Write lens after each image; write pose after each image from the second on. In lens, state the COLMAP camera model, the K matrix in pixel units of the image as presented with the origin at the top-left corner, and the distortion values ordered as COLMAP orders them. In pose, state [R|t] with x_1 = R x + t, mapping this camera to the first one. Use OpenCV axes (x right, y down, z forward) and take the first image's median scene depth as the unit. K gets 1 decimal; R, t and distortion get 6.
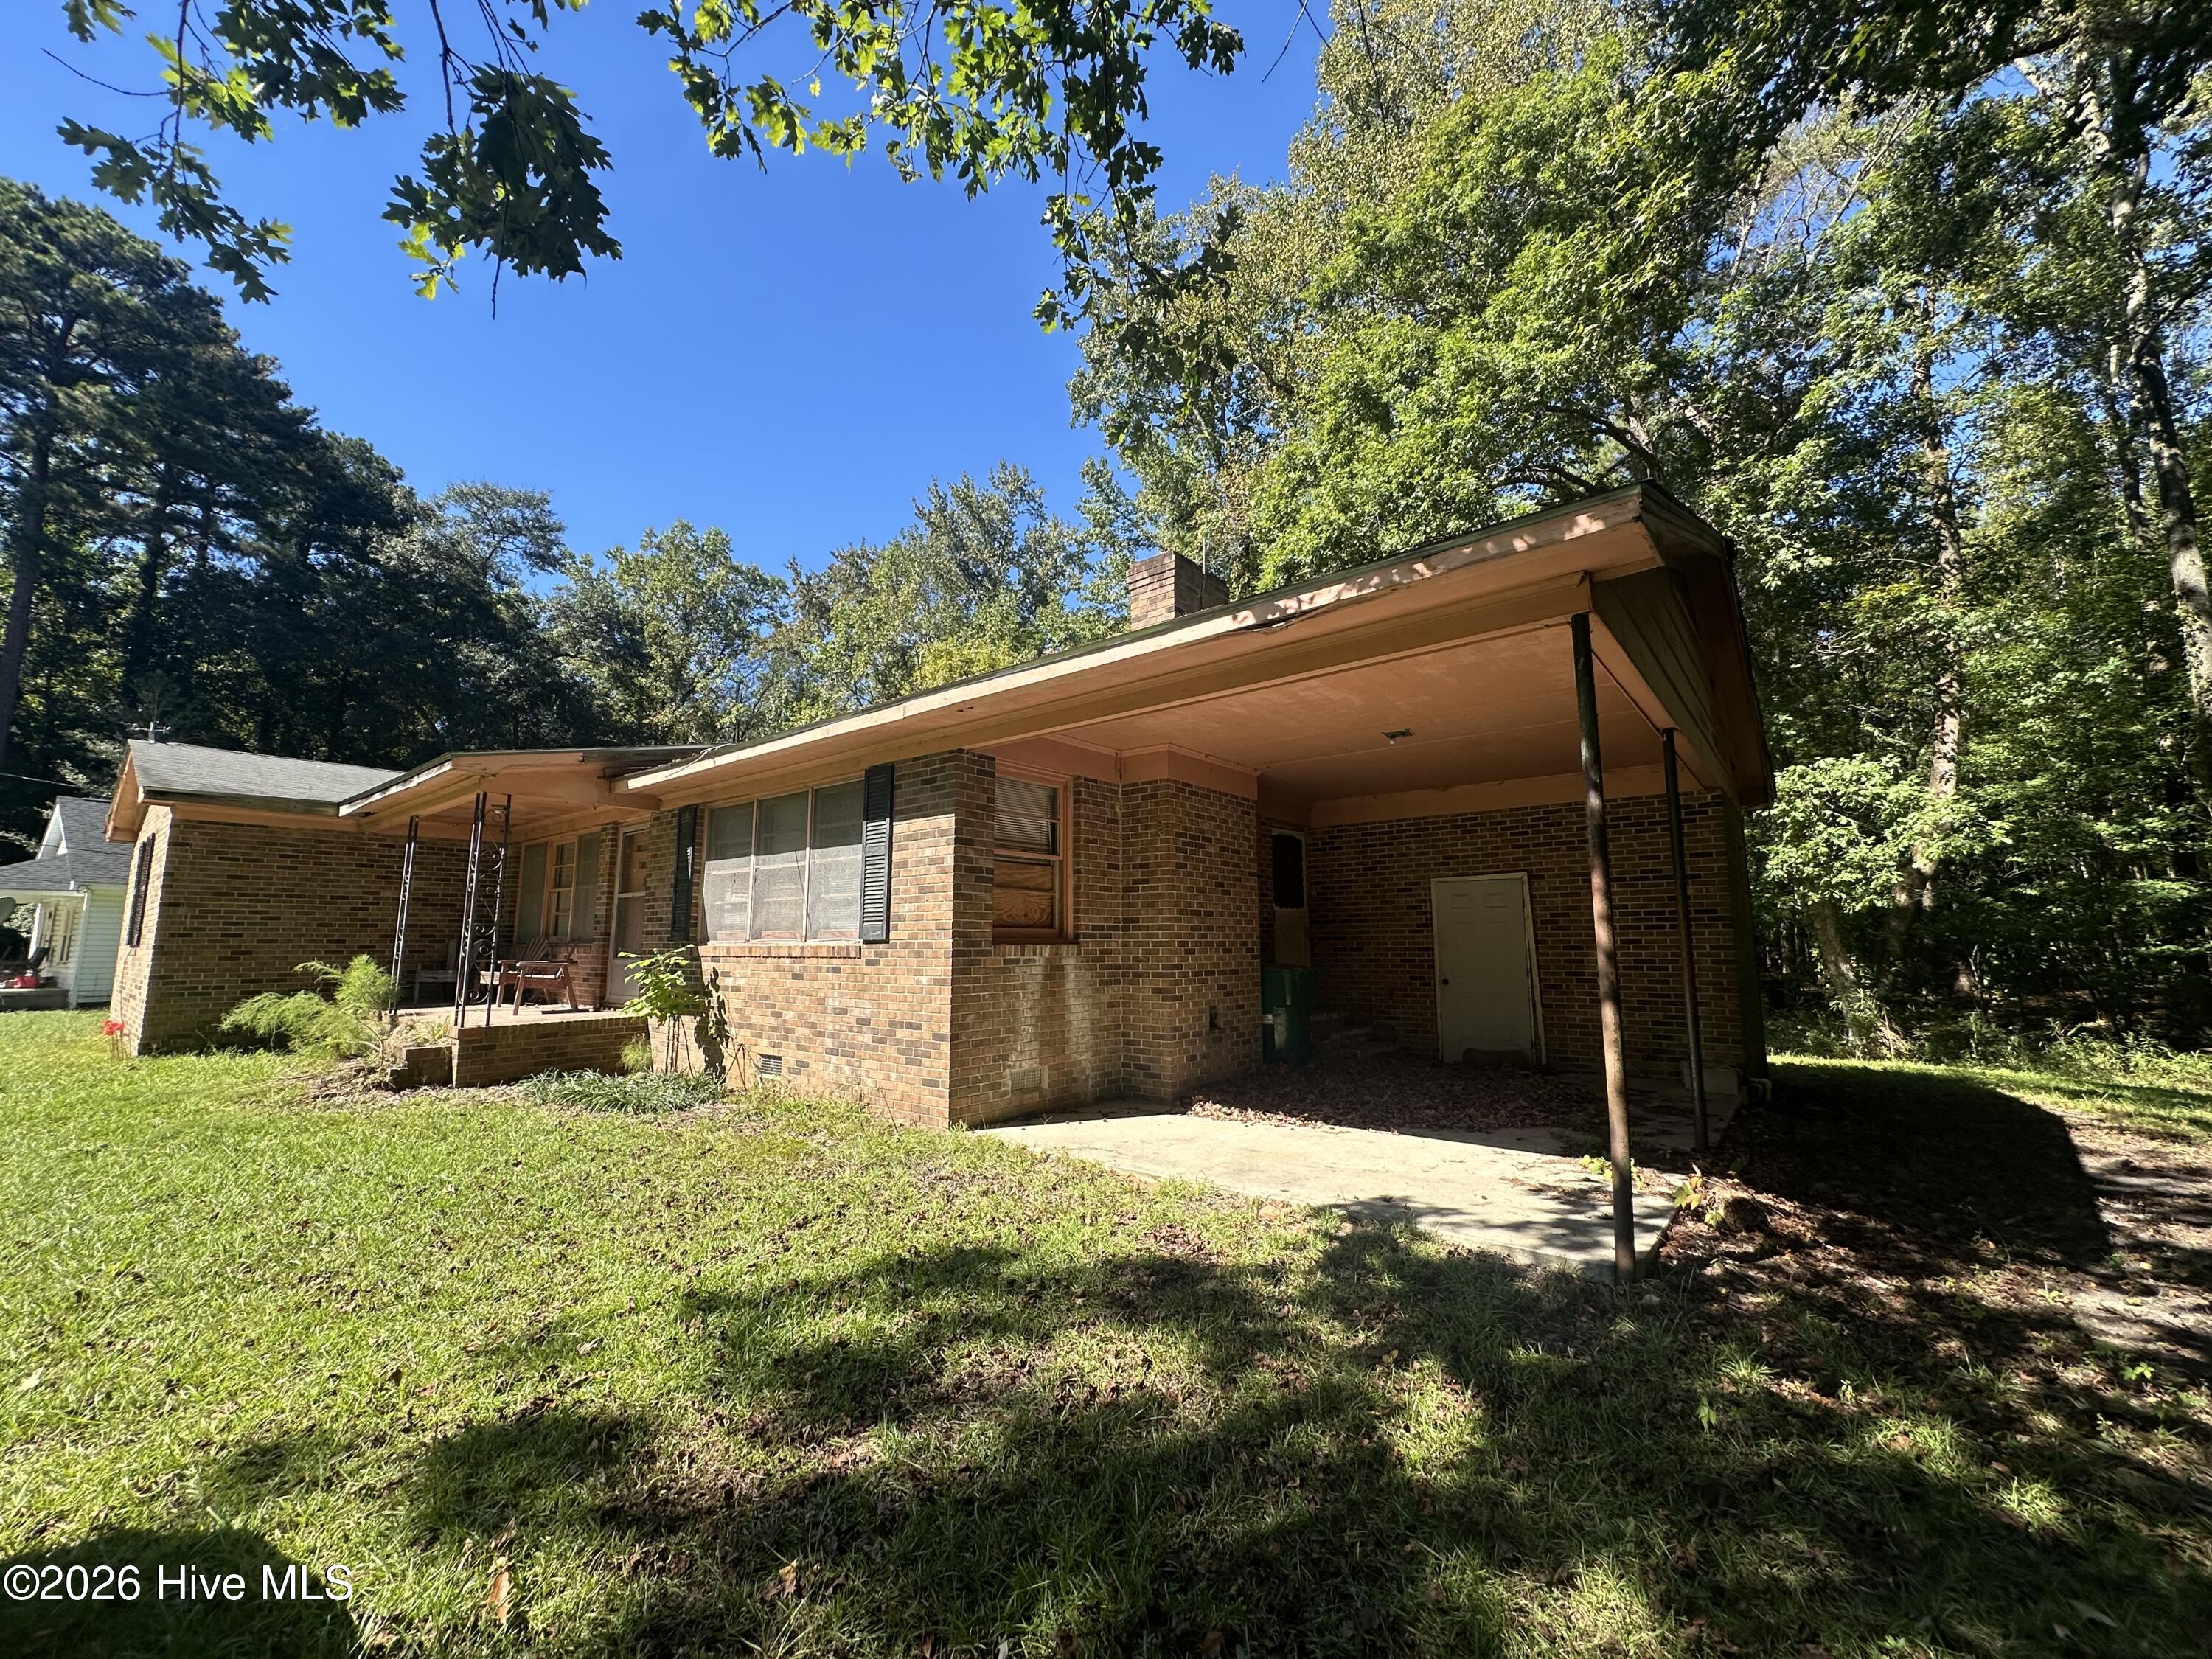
lens RADIAL K [[886.3, 0, 1094.3], [0, 886.3, 825.0], [0, 0, 1]] dist [-0.000228, -0.000139]
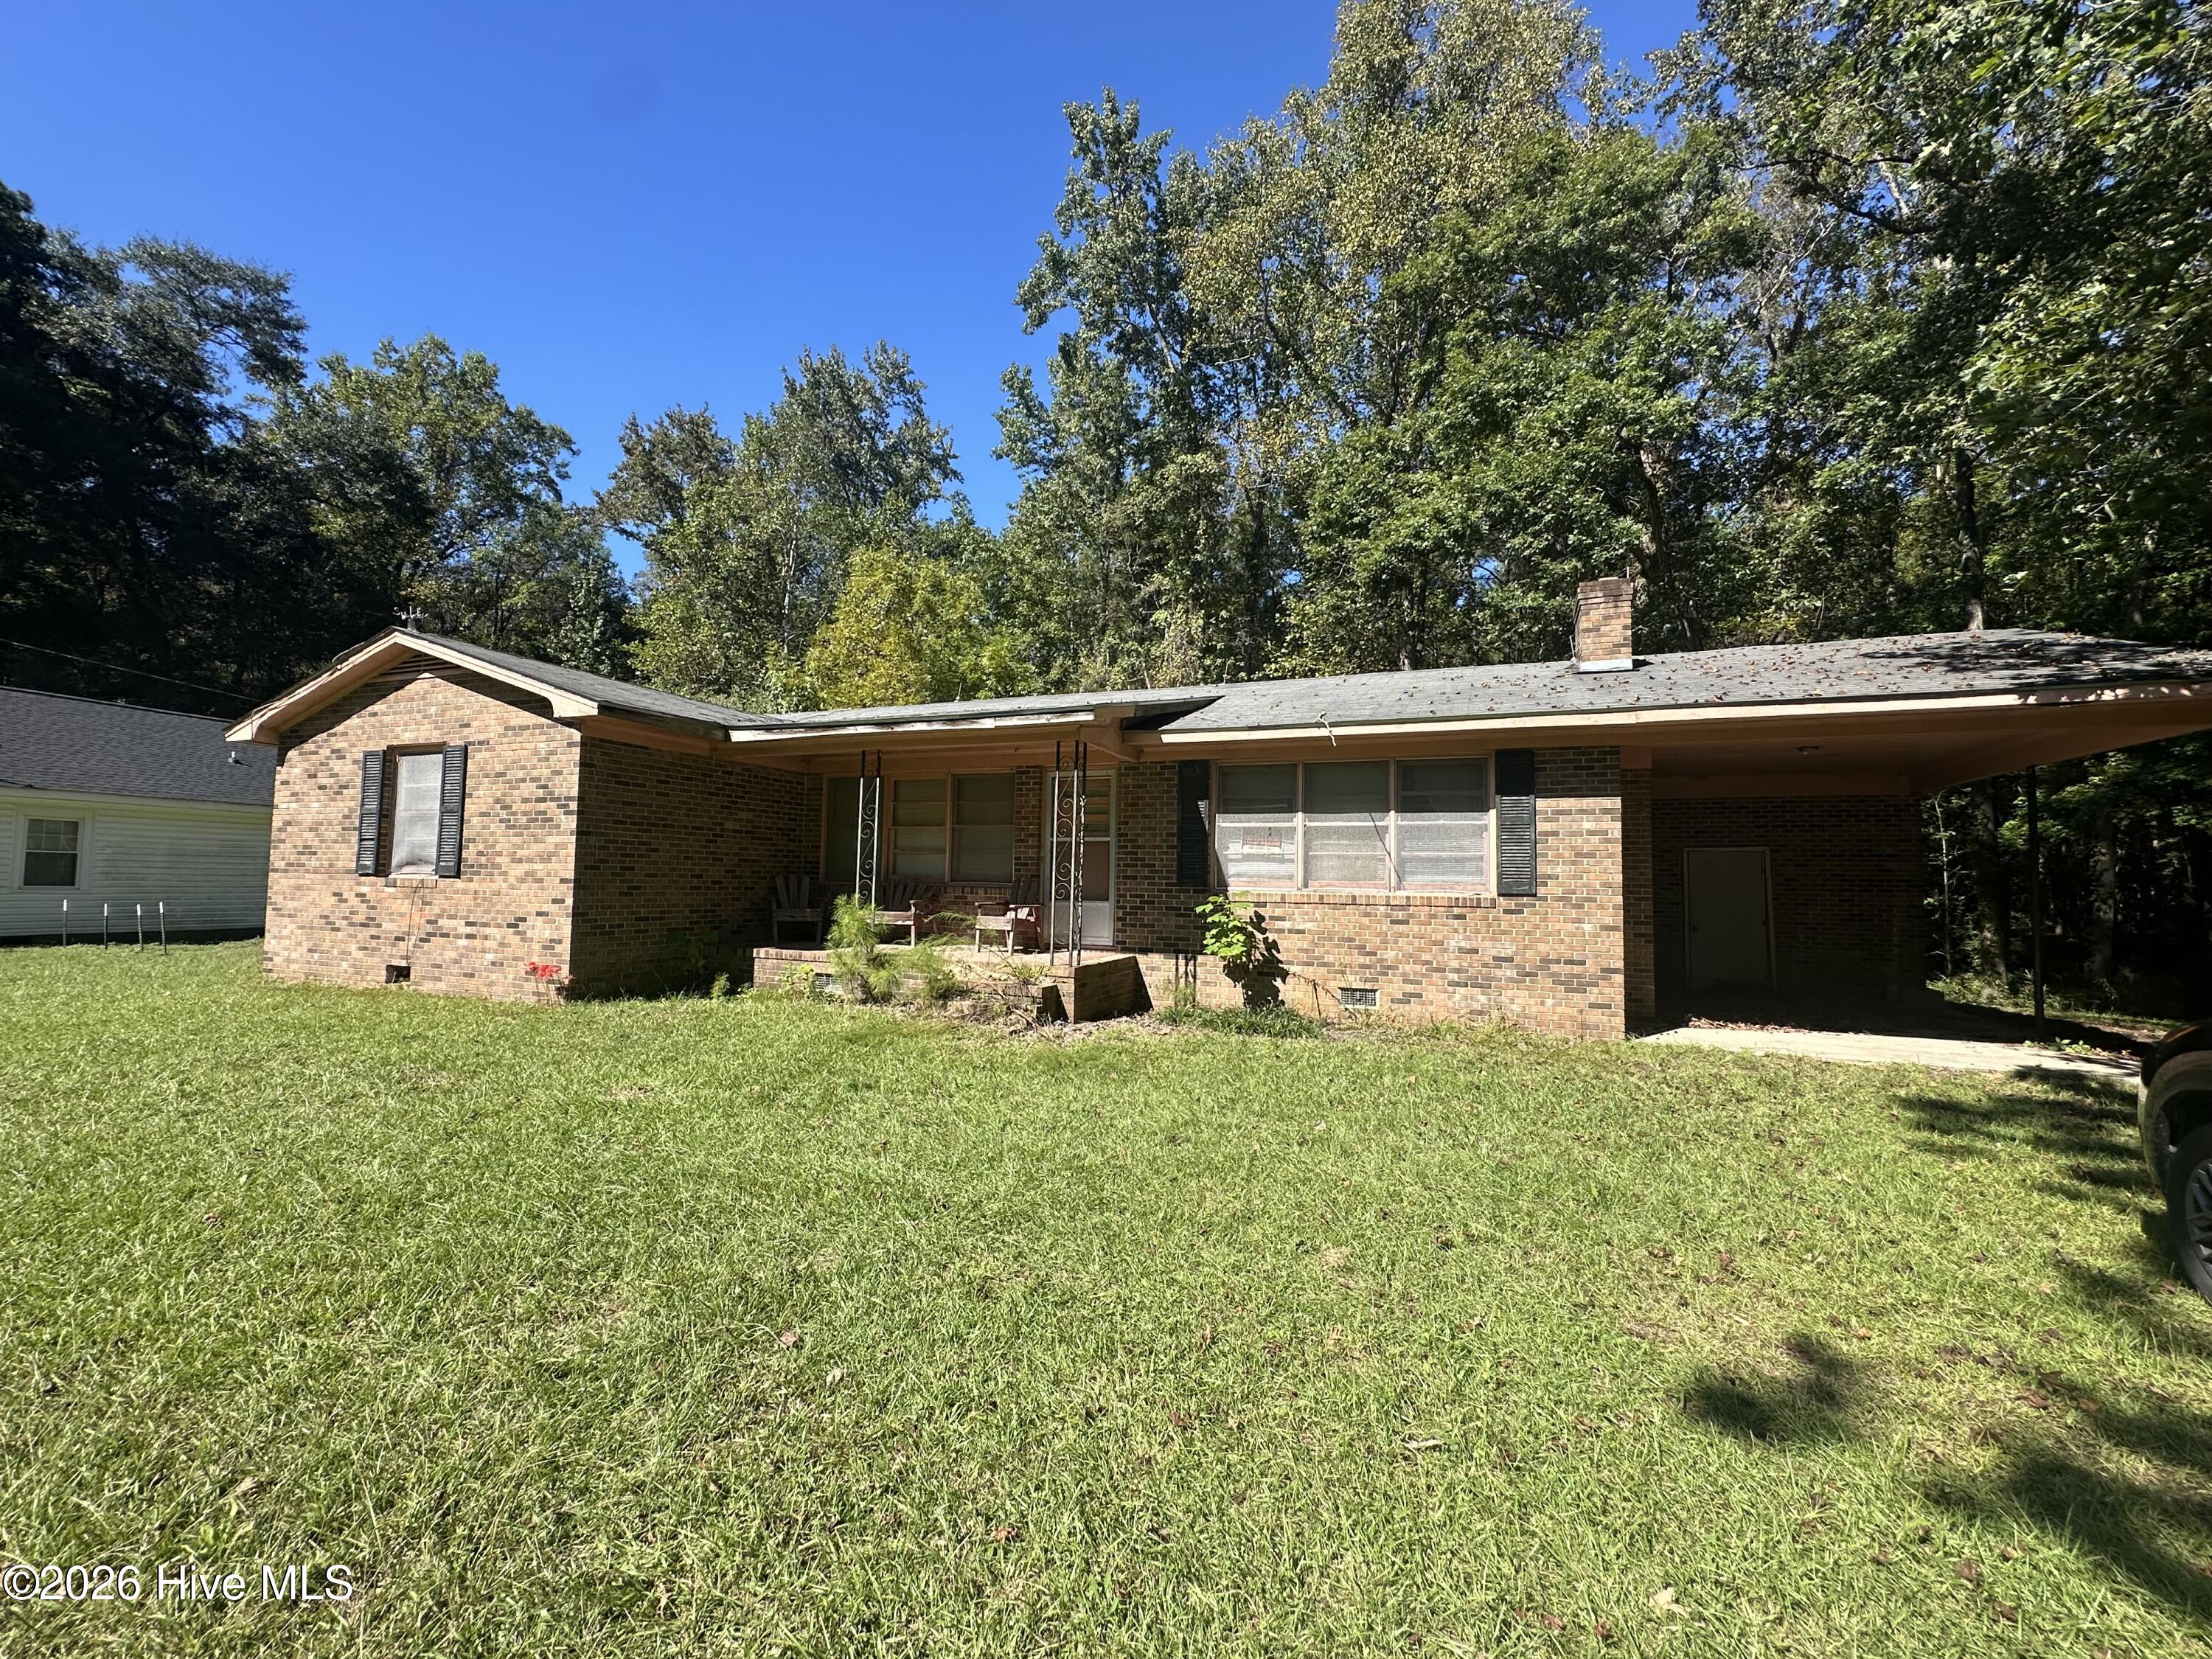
lens RADIAL K [[942.8, 0, 1104.3], [0, 942.8, 824.9], [0, 0, 1]] dist [-0.000594, -0.000094]
pose [[0.954631, 0.038595, 0.295279, -1.018828], [-0.060468, 0.996032, 0.065302, -0.013378], [-0.291586, -0.080194, 0.953177, -0.058684]]
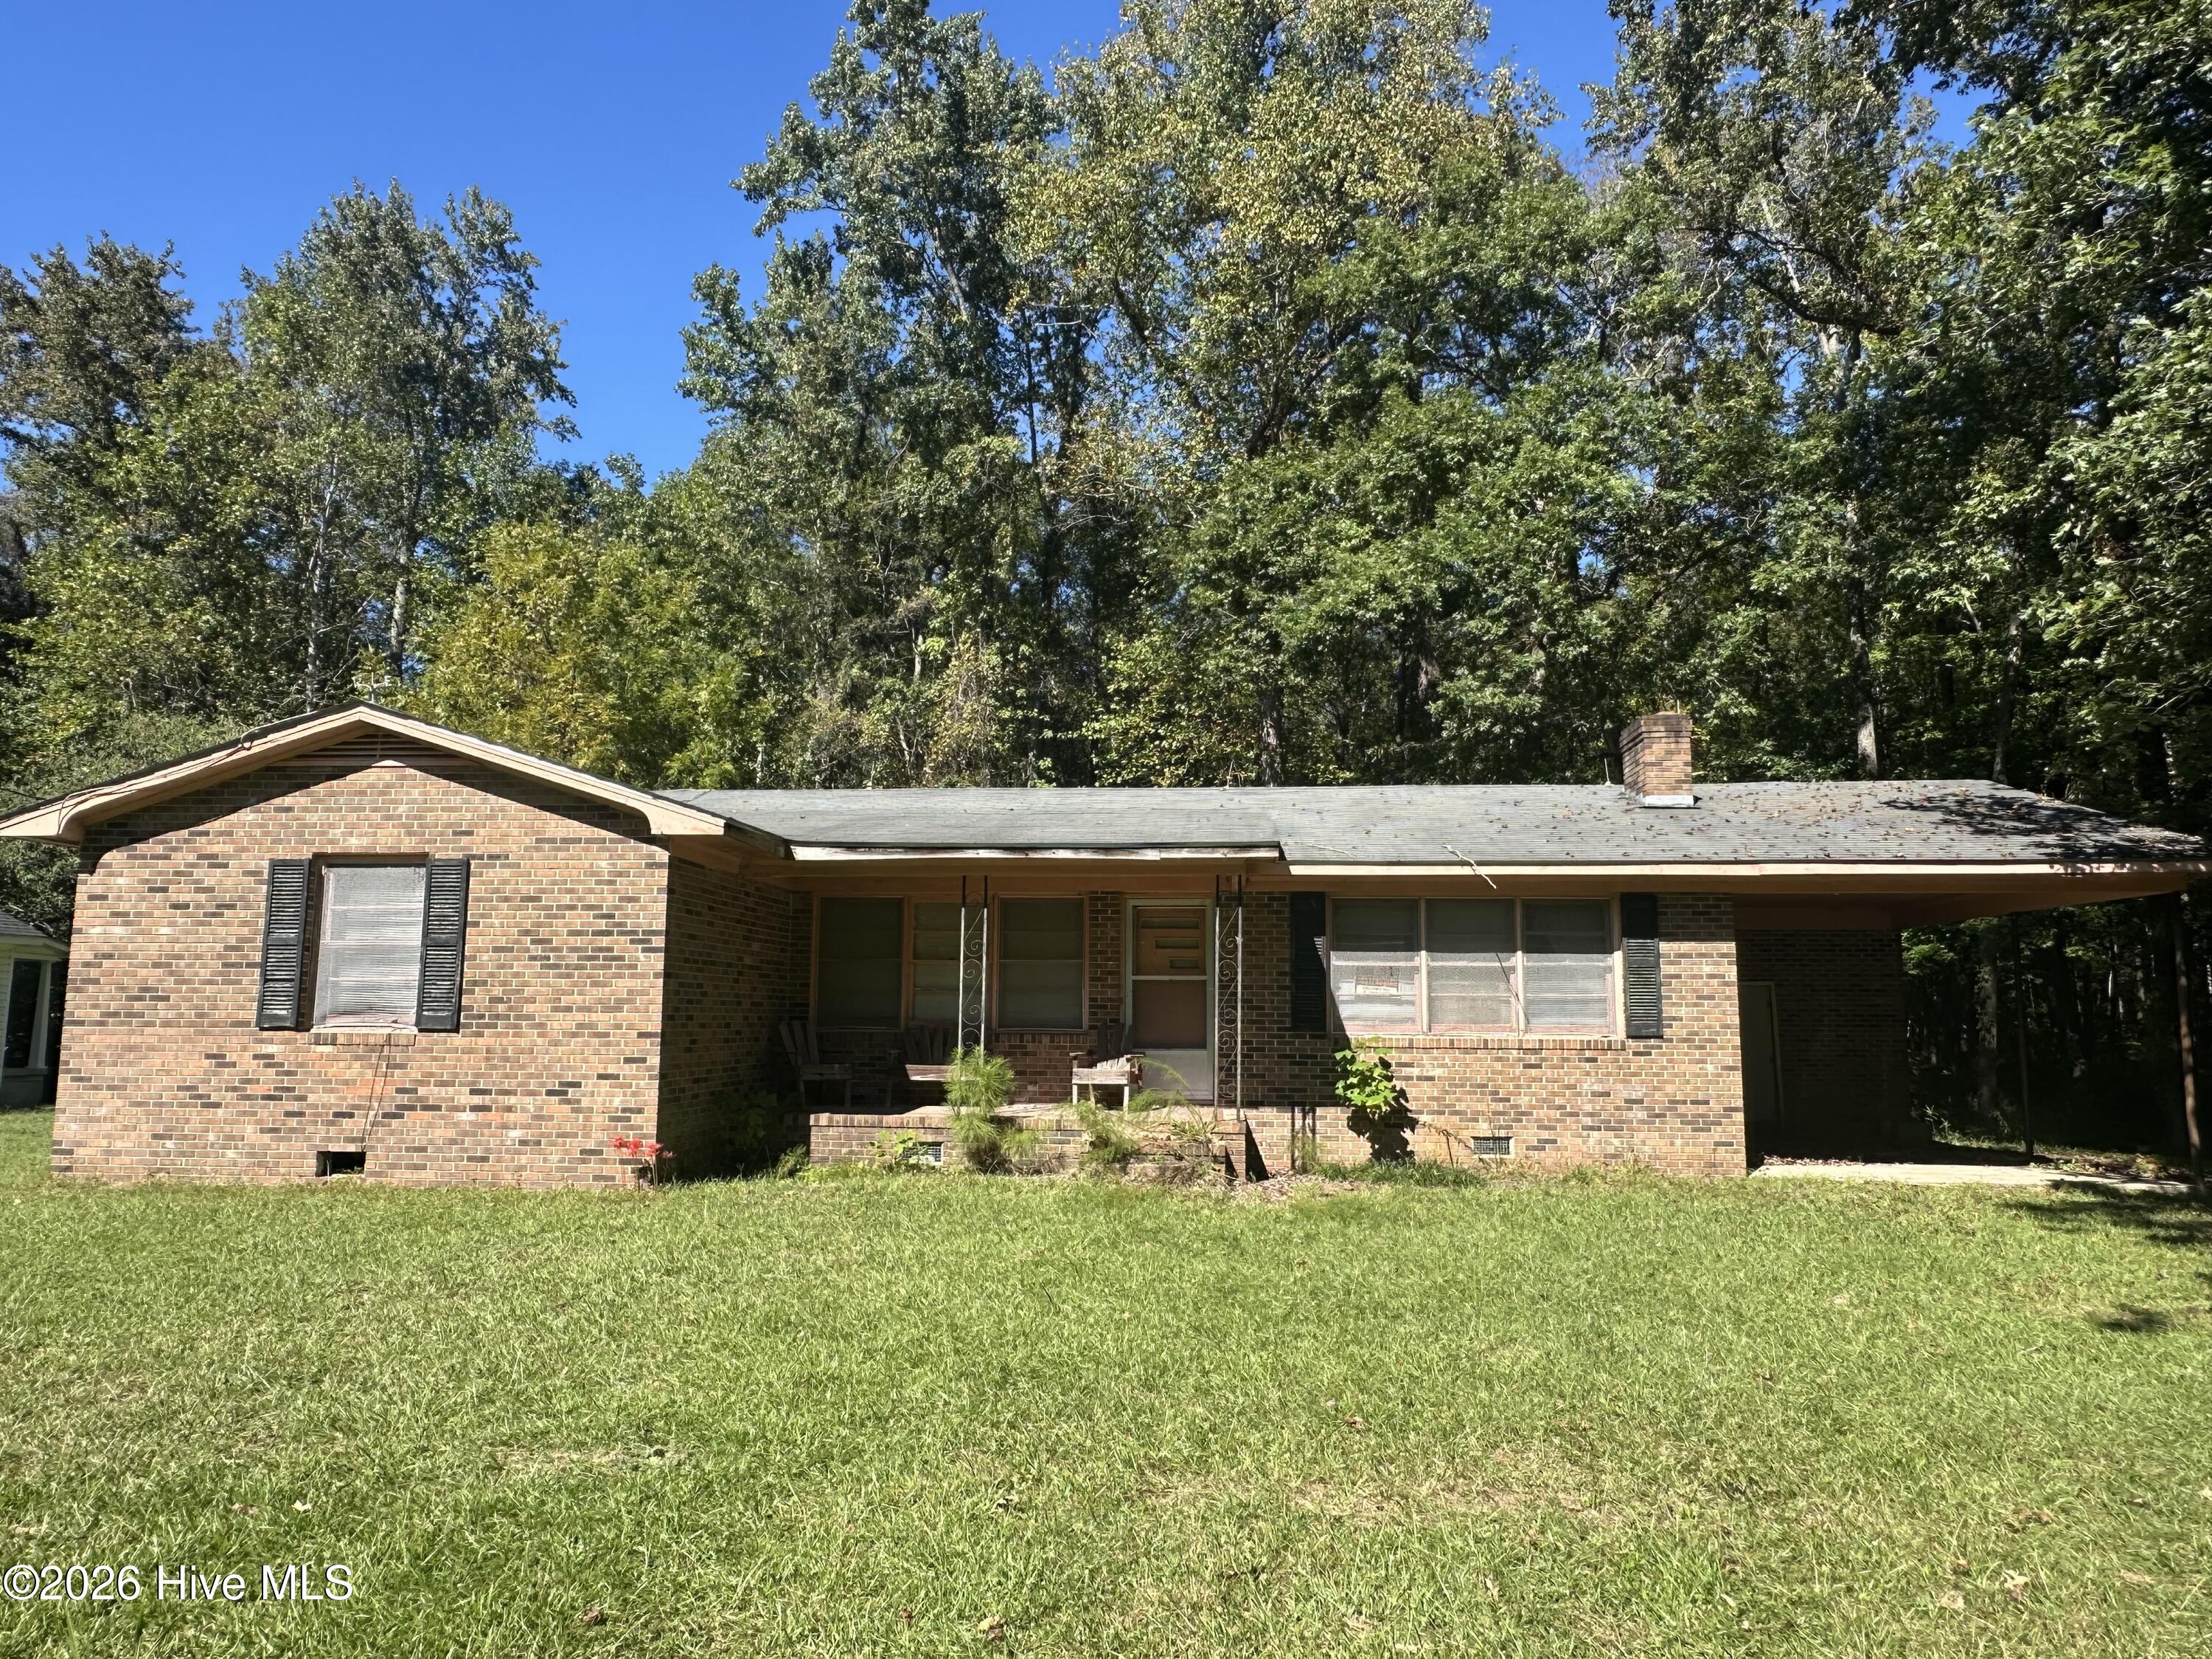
lens RADIAL K [[1429.2, 0, 1112.2], [0, 1429.2, 841.8], [0, 0, 1]] dist [0.003908, -0.008435]
pose [[0.820353, 0.080809, 0.566119, -1.741132], [-0.087799, 0.996026, -0.014946, -0.039159], [-0.565077, -0.037444, 0.824188, -0.189640]]
